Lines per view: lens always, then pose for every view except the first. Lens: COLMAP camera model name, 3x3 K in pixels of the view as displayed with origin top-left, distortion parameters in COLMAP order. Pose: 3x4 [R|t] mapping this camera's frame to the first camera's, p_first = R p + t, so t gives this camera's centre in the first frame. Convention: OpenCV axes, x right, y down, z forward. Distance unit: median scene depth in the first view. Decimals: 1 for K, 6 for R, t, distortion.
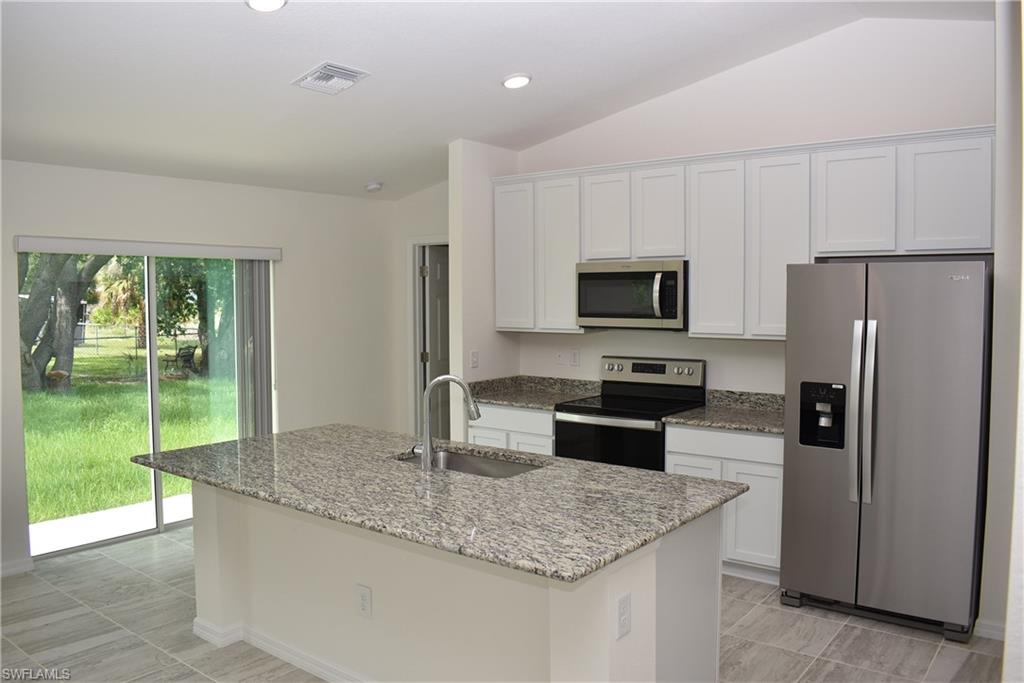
lens RADIAL K [[797.8, 0, 512.2], [0, 797.8, 325.1], [0, 0, 1]] dist [-0.038578, -0.001301]
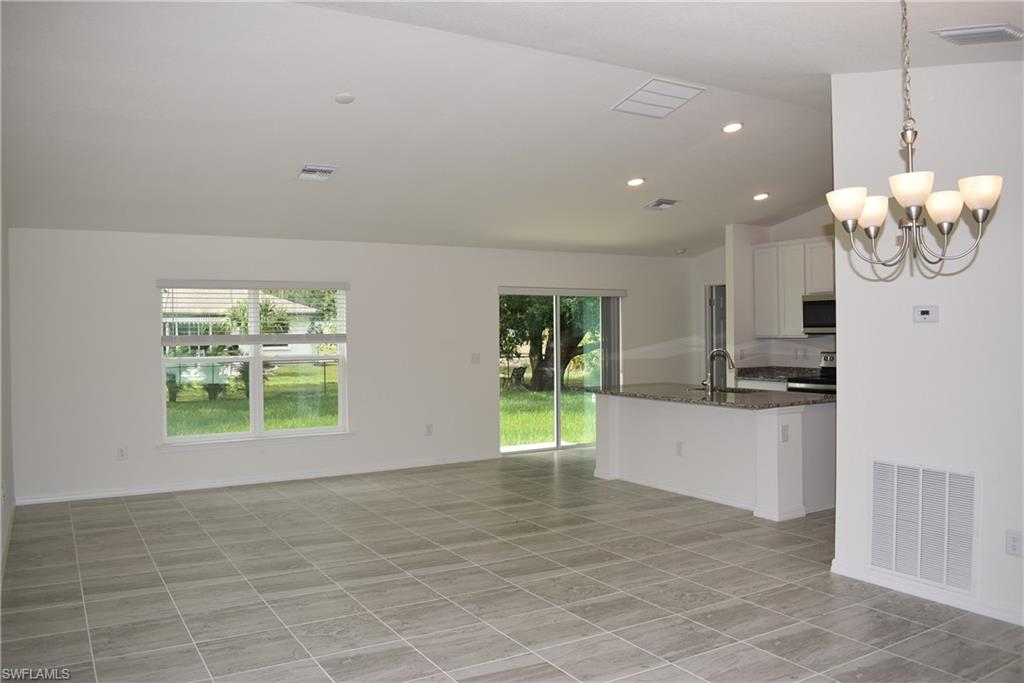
lens RADIAL K [[797.8, 0, 512.2], [0, 797.8, 325.1], [0, 0, 1]] dist [-0.038578, -0.001301]
pose [[0.932905, -0.004685, -0.360093, 0.100486], [-0.010782, 0.999104, -0.040934, 0.053439], [0.359962, 0.042070, 0.932018, -0.695012]]
